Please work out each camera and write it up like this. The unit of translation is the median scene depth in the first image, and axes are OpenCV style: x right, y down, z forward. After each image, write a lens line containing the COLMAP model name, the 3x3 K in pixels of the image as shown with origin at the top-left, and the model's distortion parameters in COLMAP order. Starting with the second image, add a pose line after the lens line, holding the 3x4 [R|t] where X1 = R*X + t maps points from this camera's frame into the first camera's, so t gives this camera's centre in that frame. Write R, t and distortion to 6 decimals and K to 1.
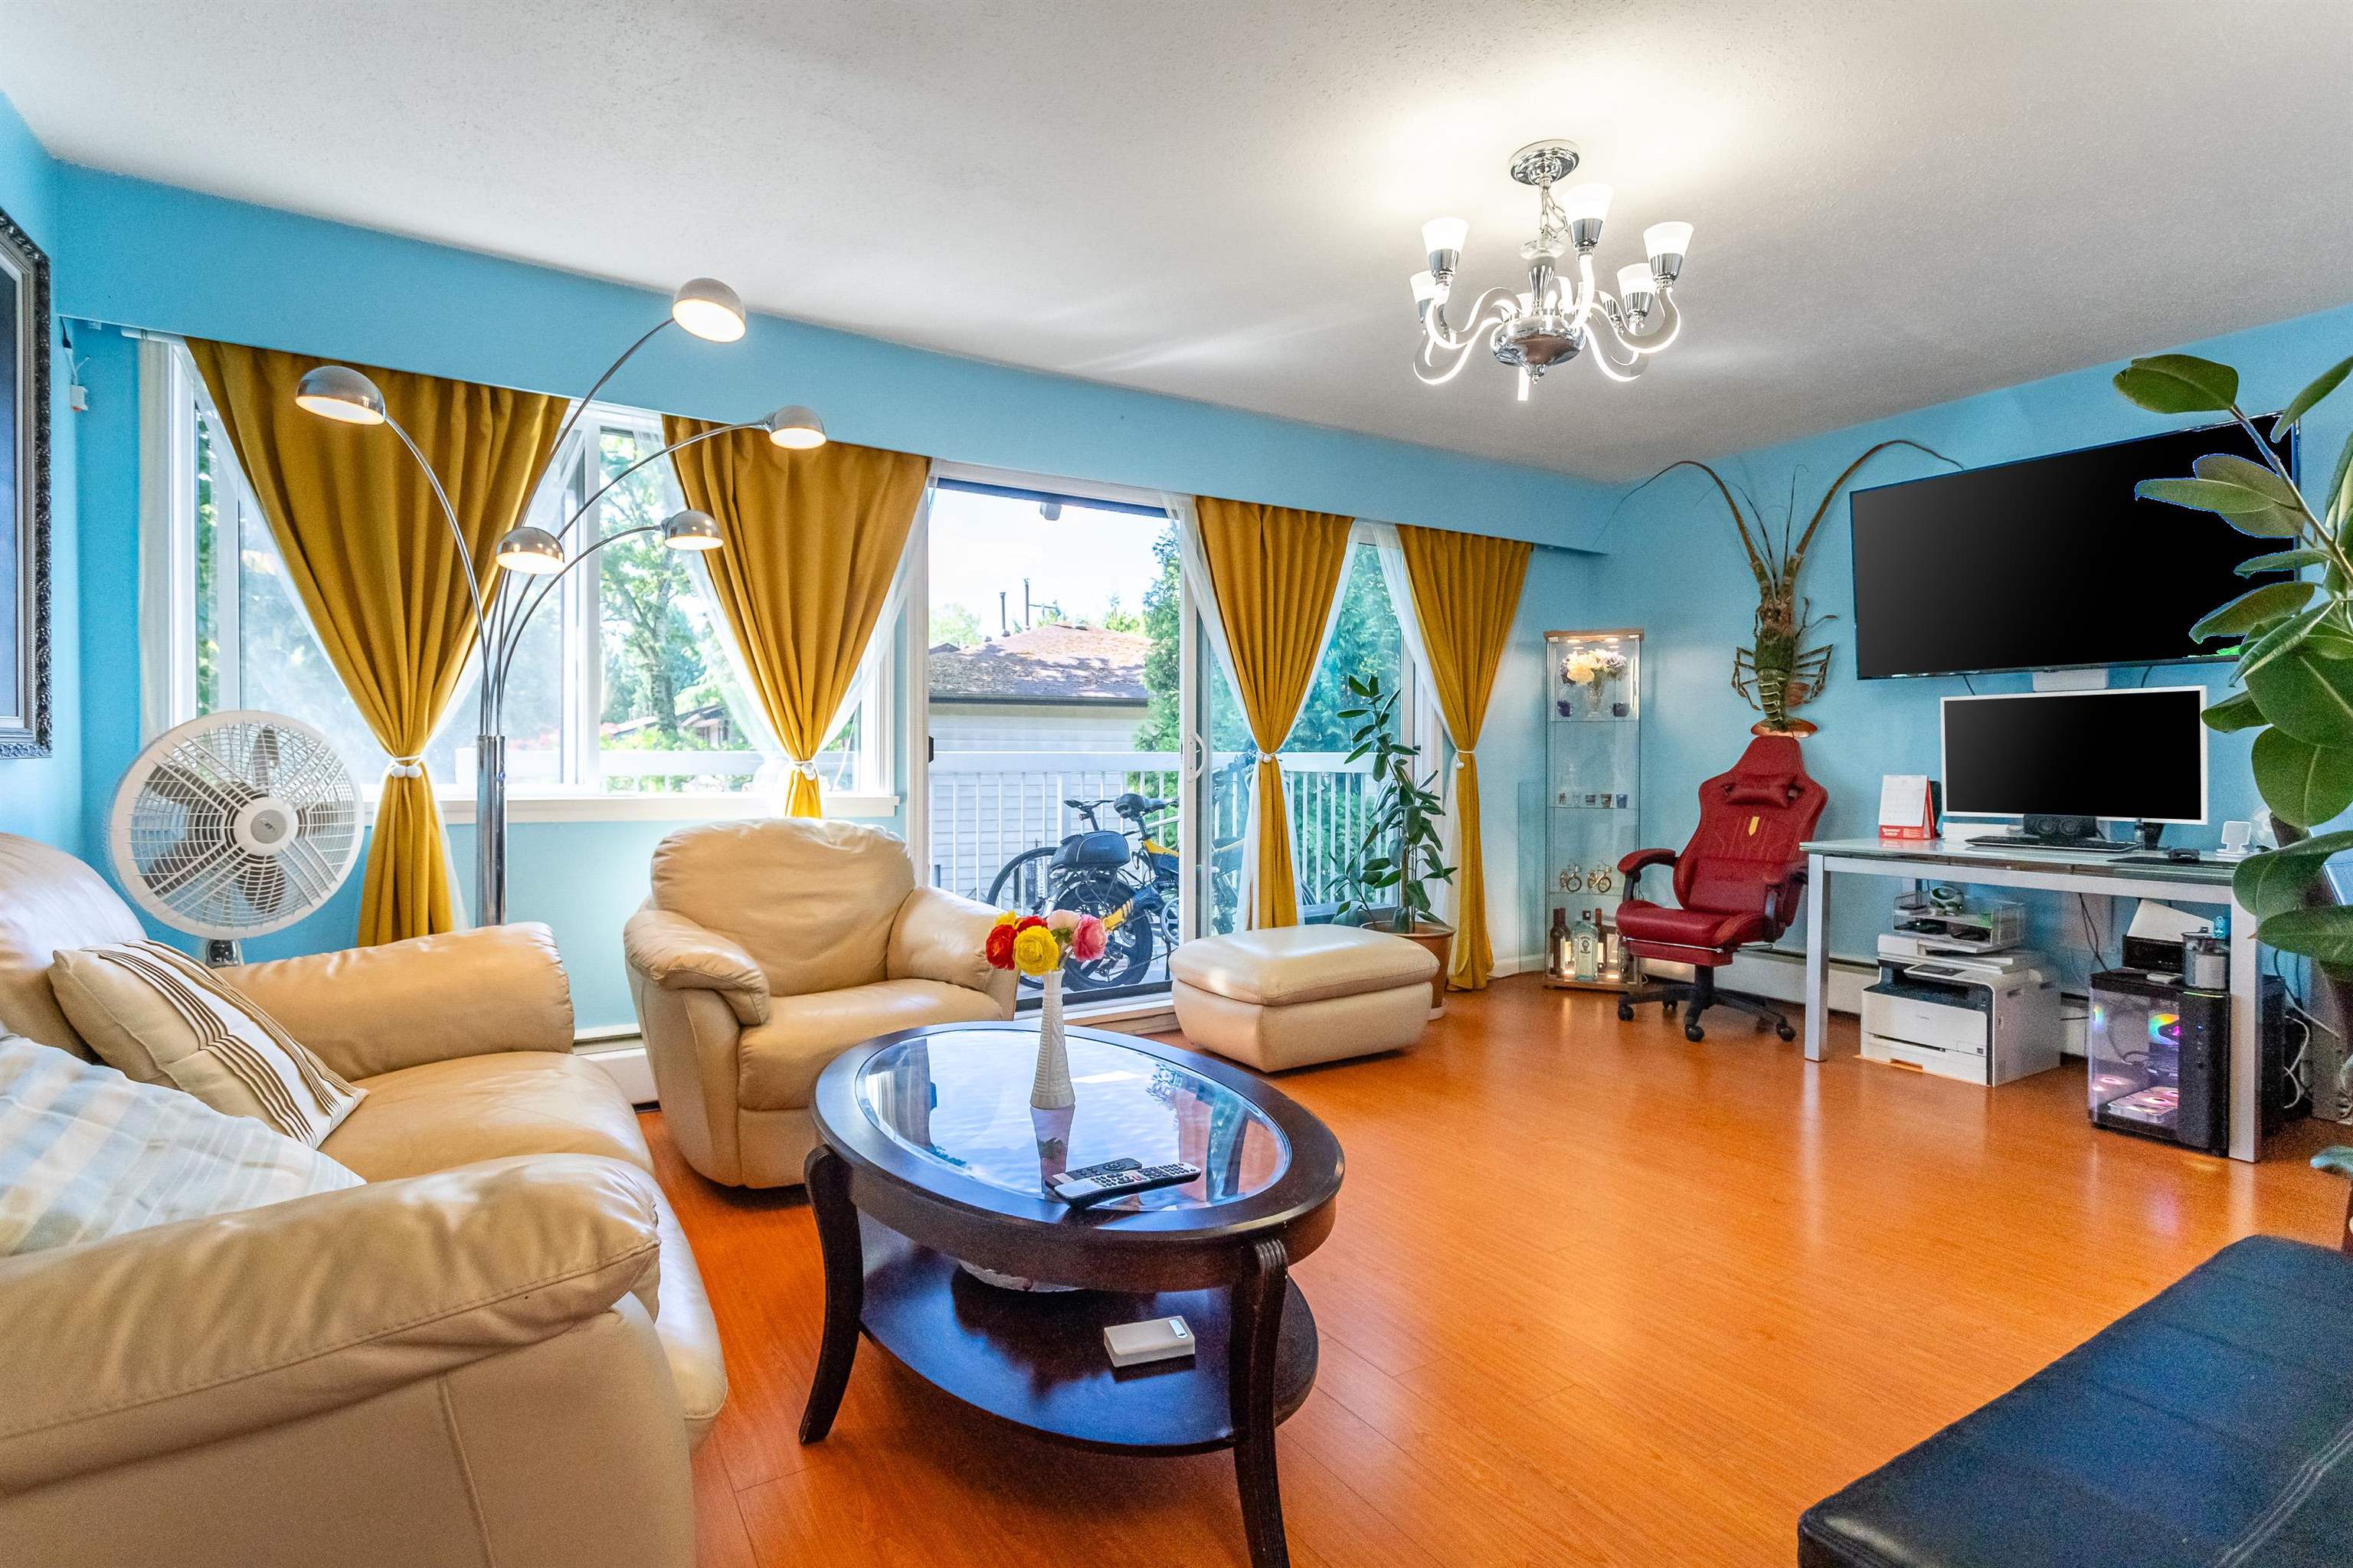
lens RADIAL K [[1161.4, 0, 1168.7], [0, 1161.4, 759.3], [0, 0, 1]] dist [-0.002406, 0.002441]
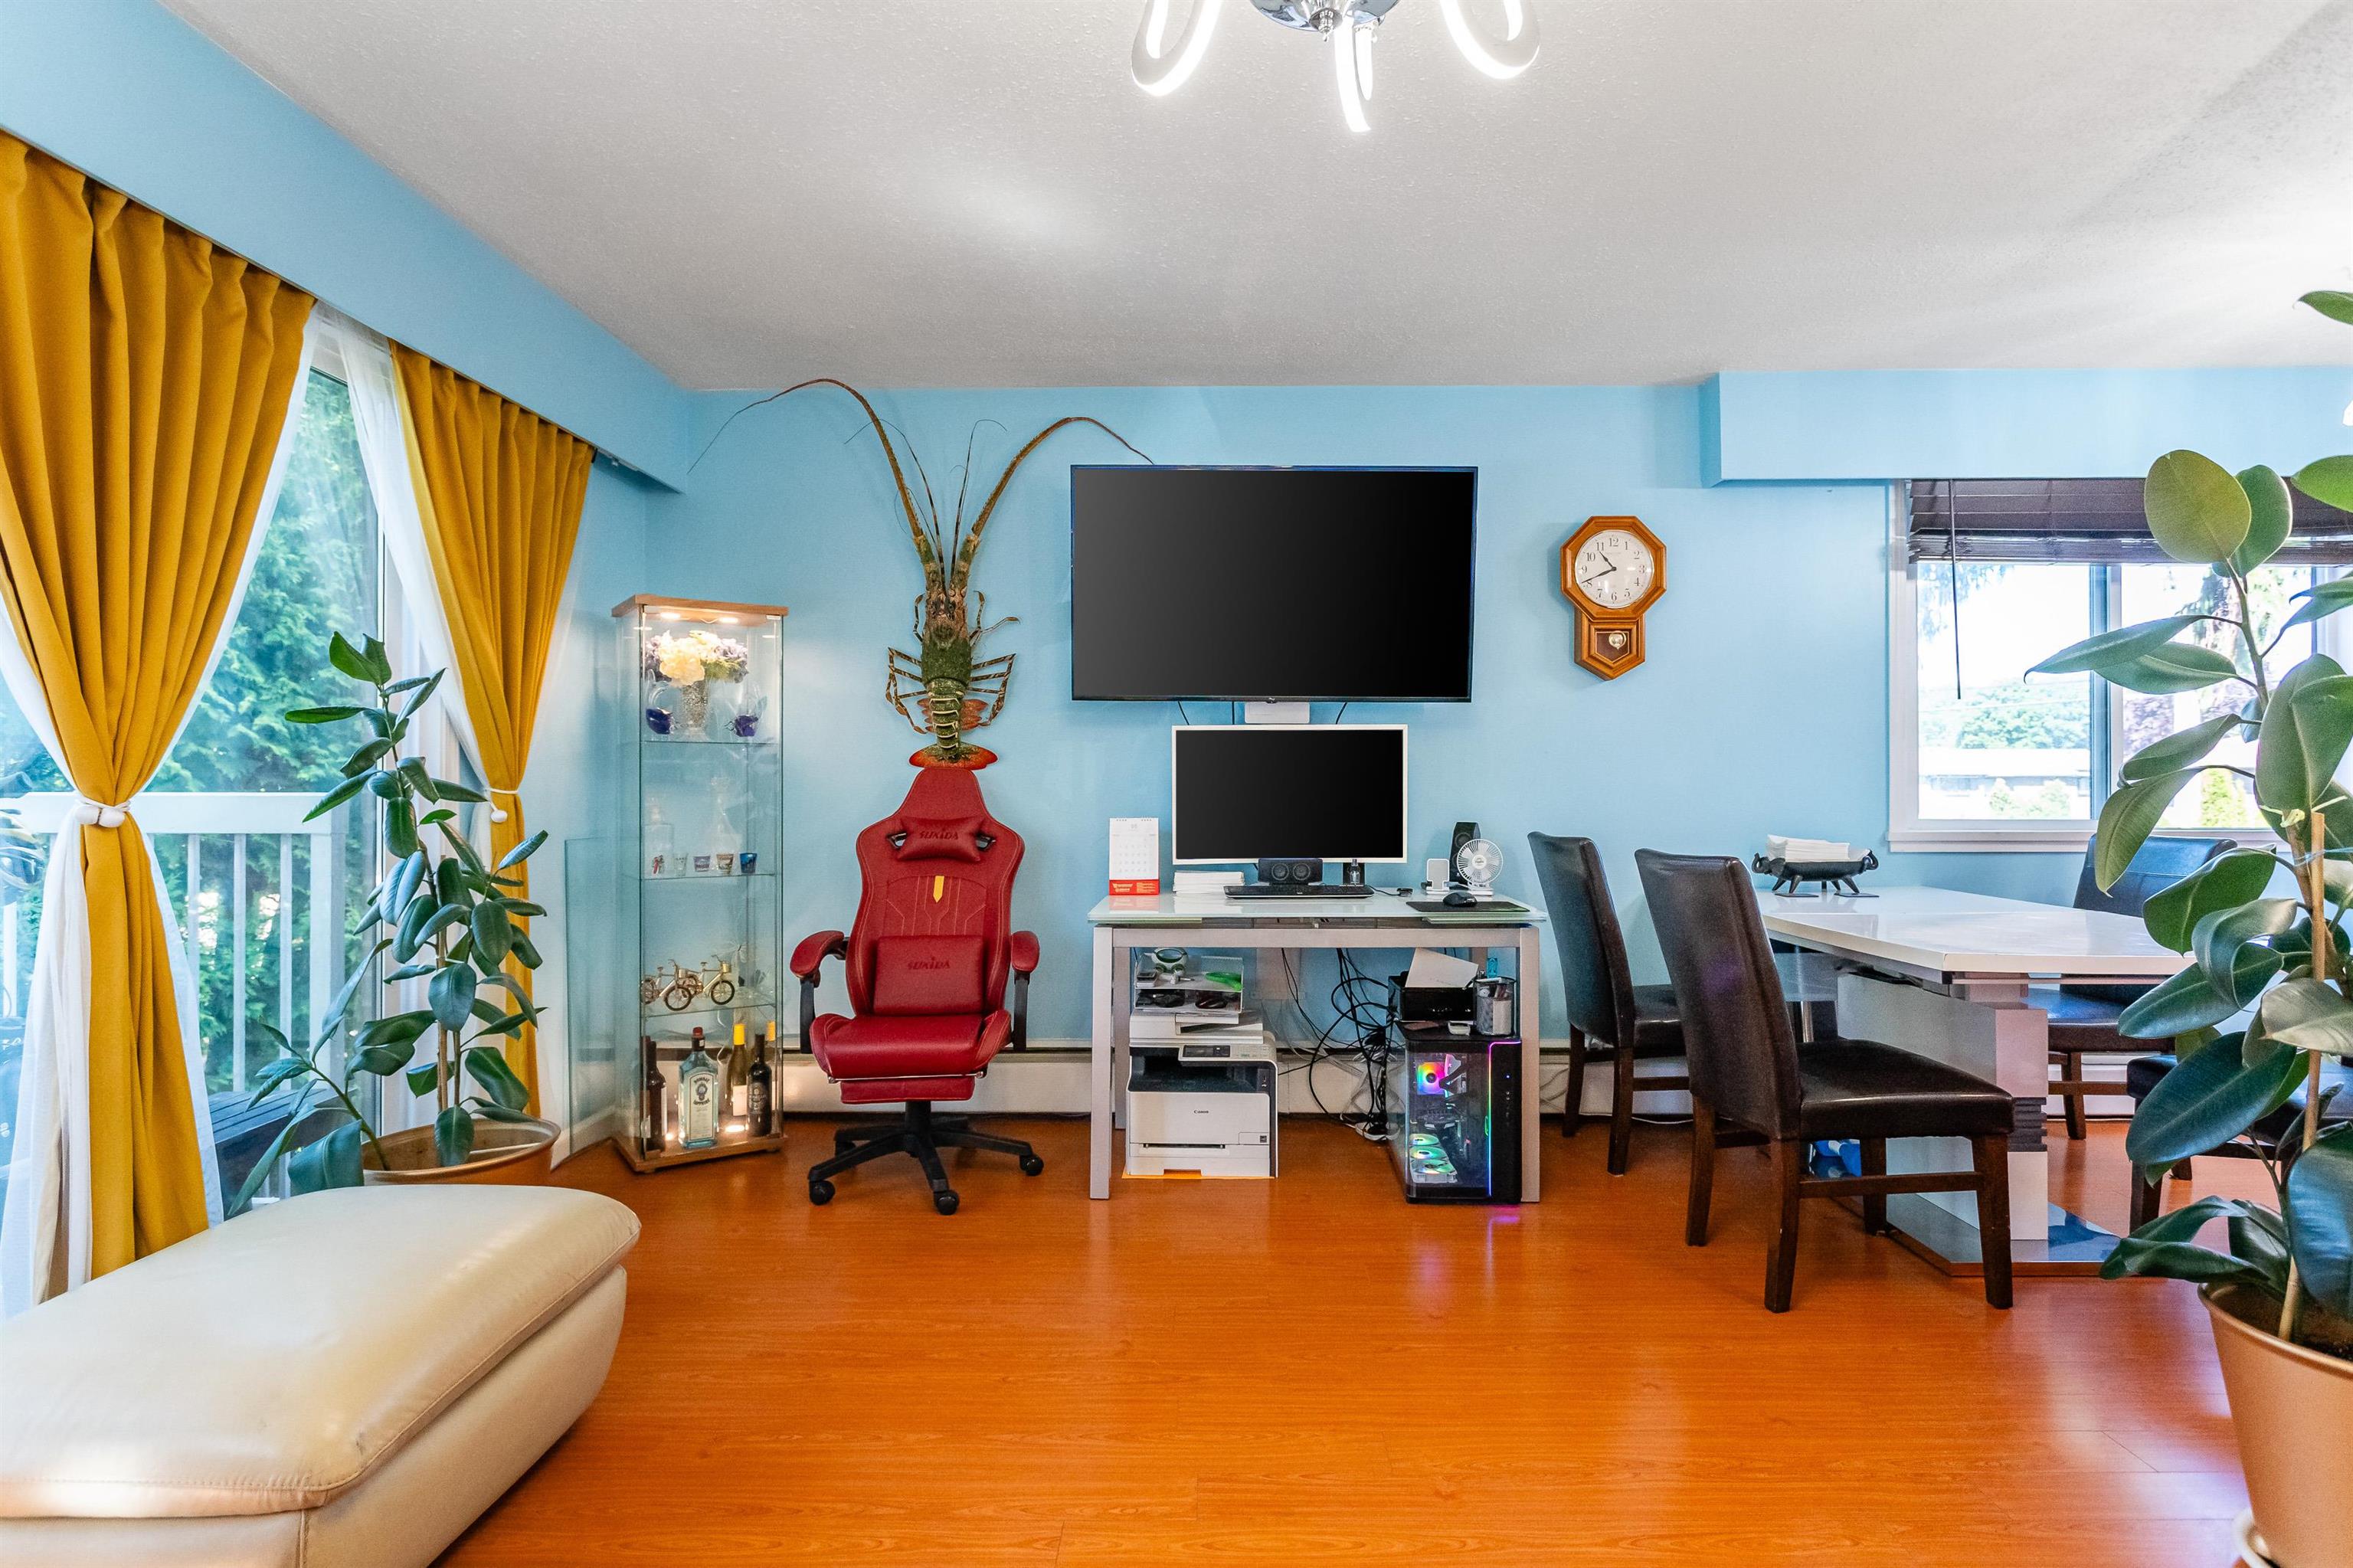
lens RADIAL K [[1214.5, 0, 1182.4], [0, 1214.5, 773.6], [0, 0, 1]] dist [-0.007672, 0.001945]
pose [[0.515824, 0.004072, 0.856685, -0.098739], [0.002019, 0.999980, -0.005969, -0.013538], [-0.856692, 0.004809, 0.515806, 0.551682]]
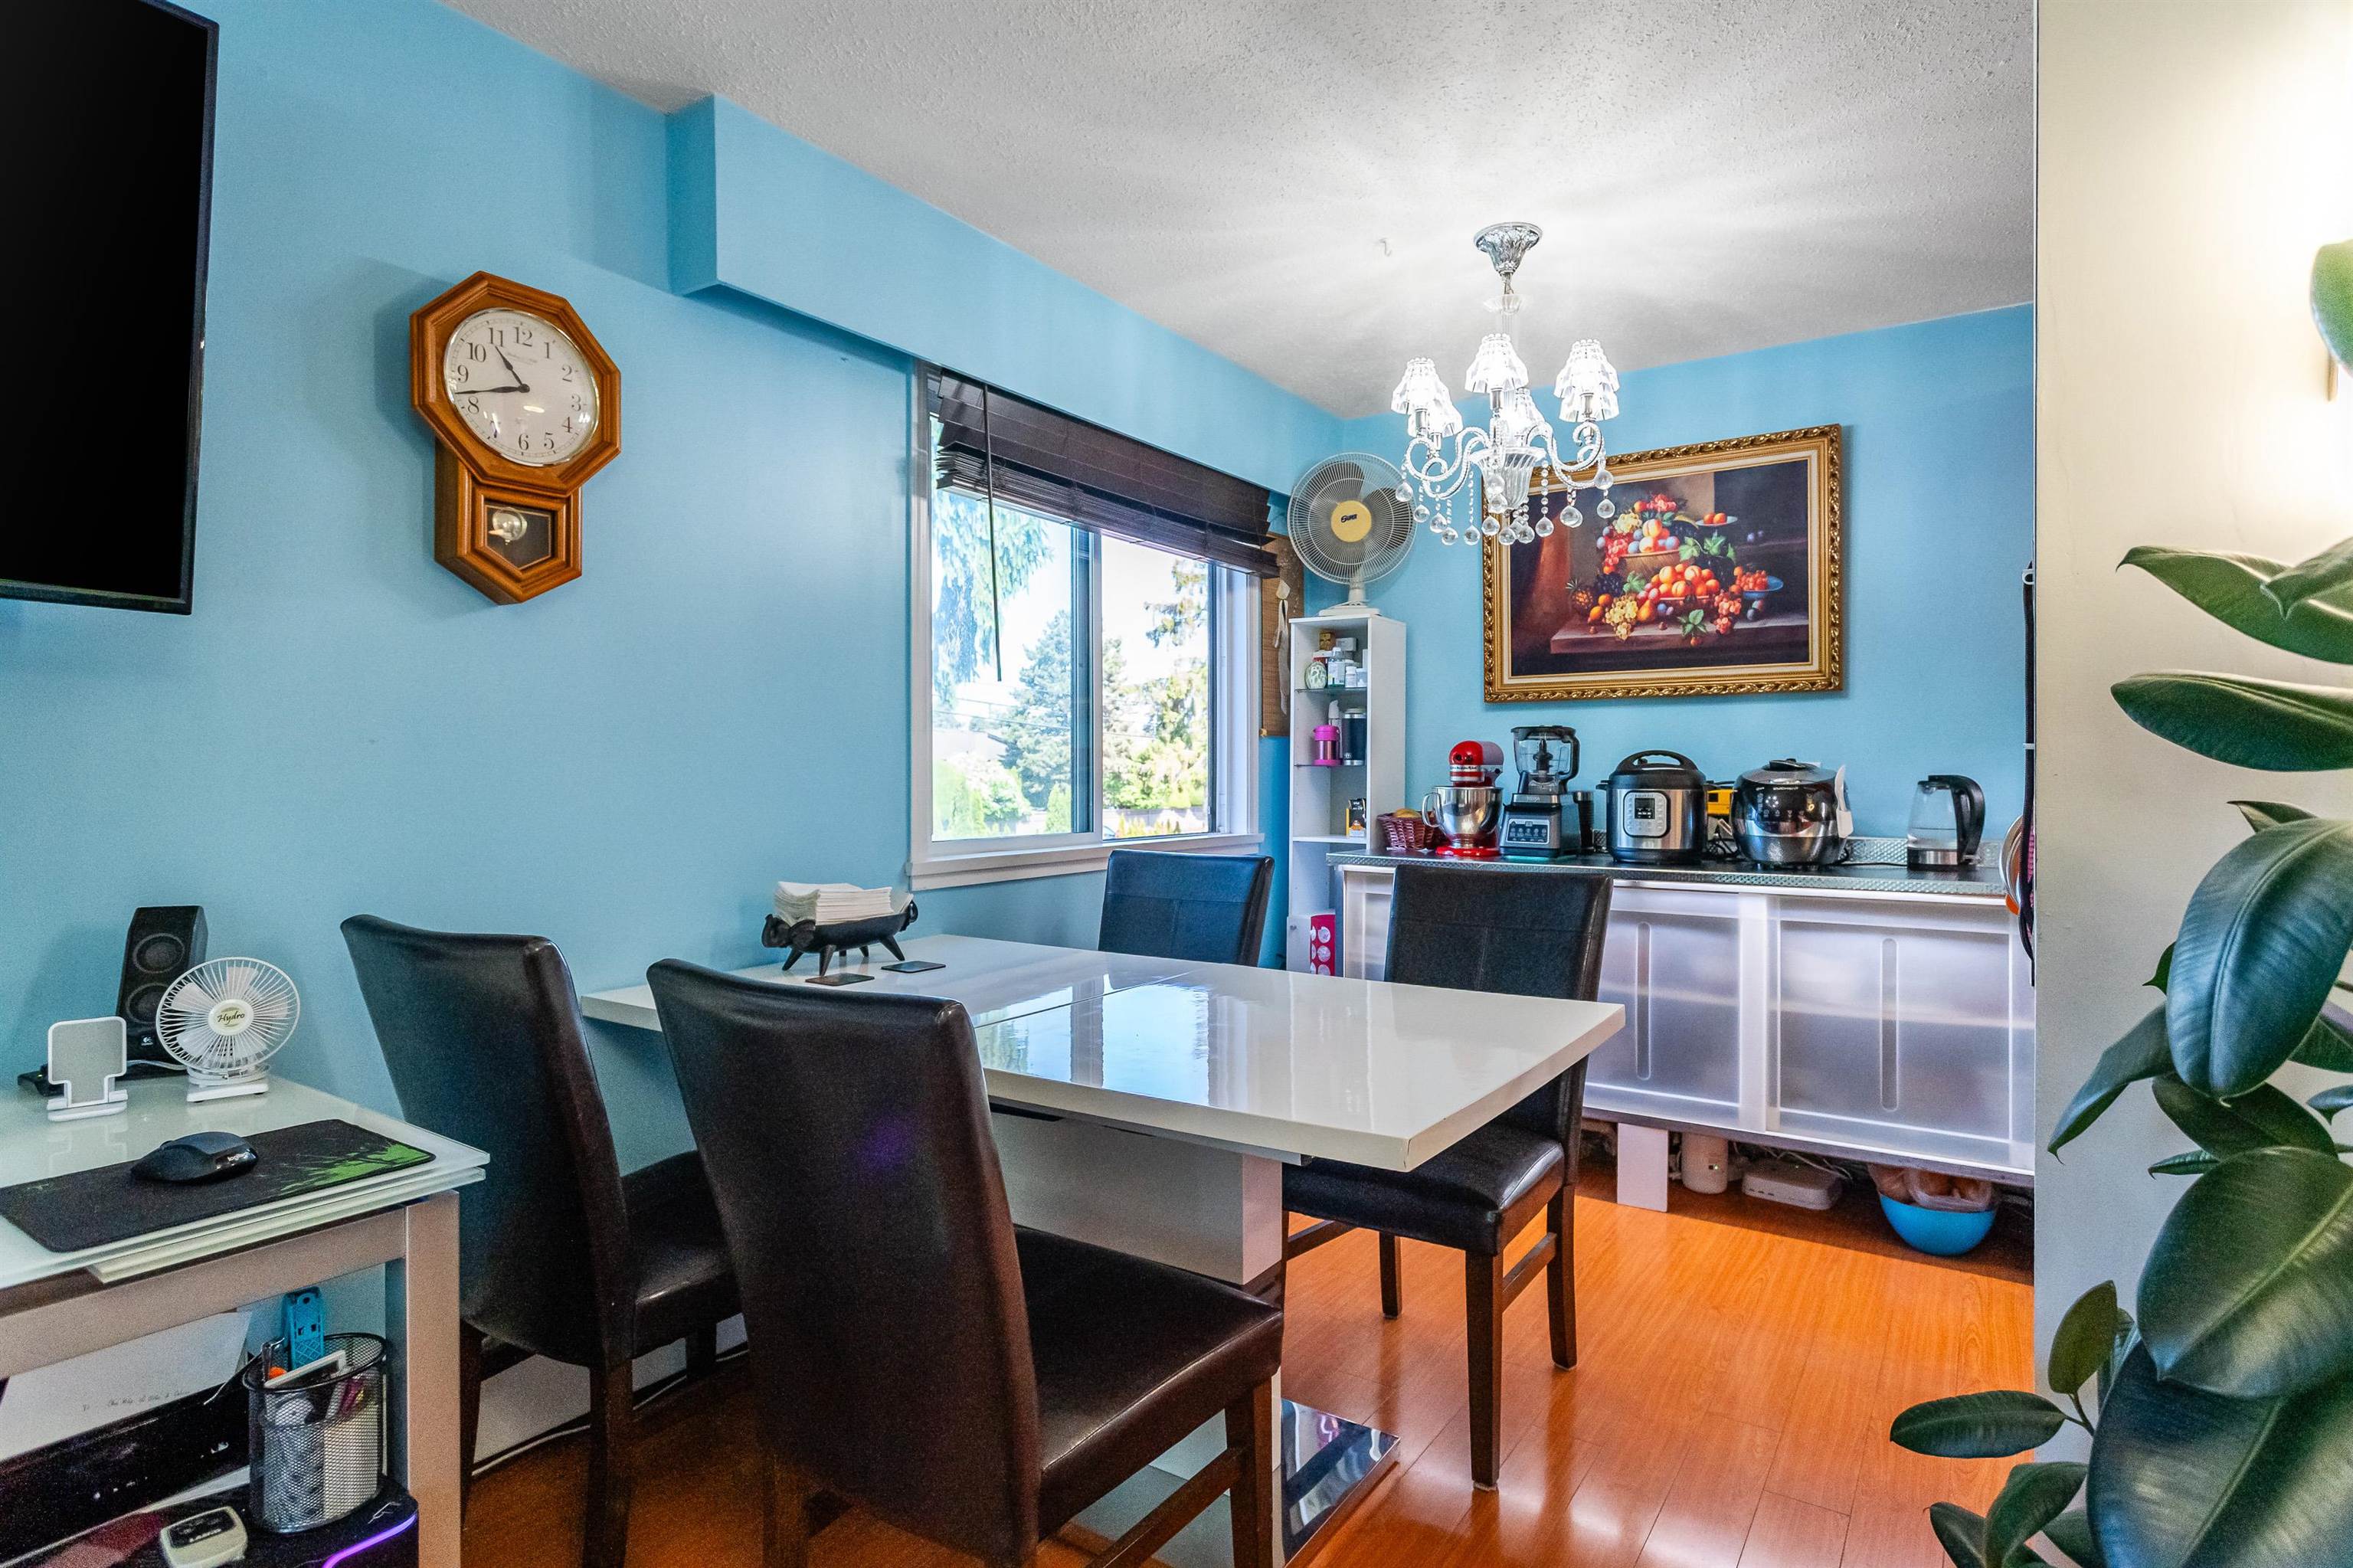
lens RADIAL K [[1214.5, 0, 1194.0], [0, 1214.5, 773.7], [0, 0, 1]] dist [-0.007672, 0.001945]
pose [[-0.440029, -0.004475, 0.897972, 0.334354], [0.001541, 0.999982, 0.005739, -0.025703], [-0.897982, 0.003909, -0.440015, 0.725877]]
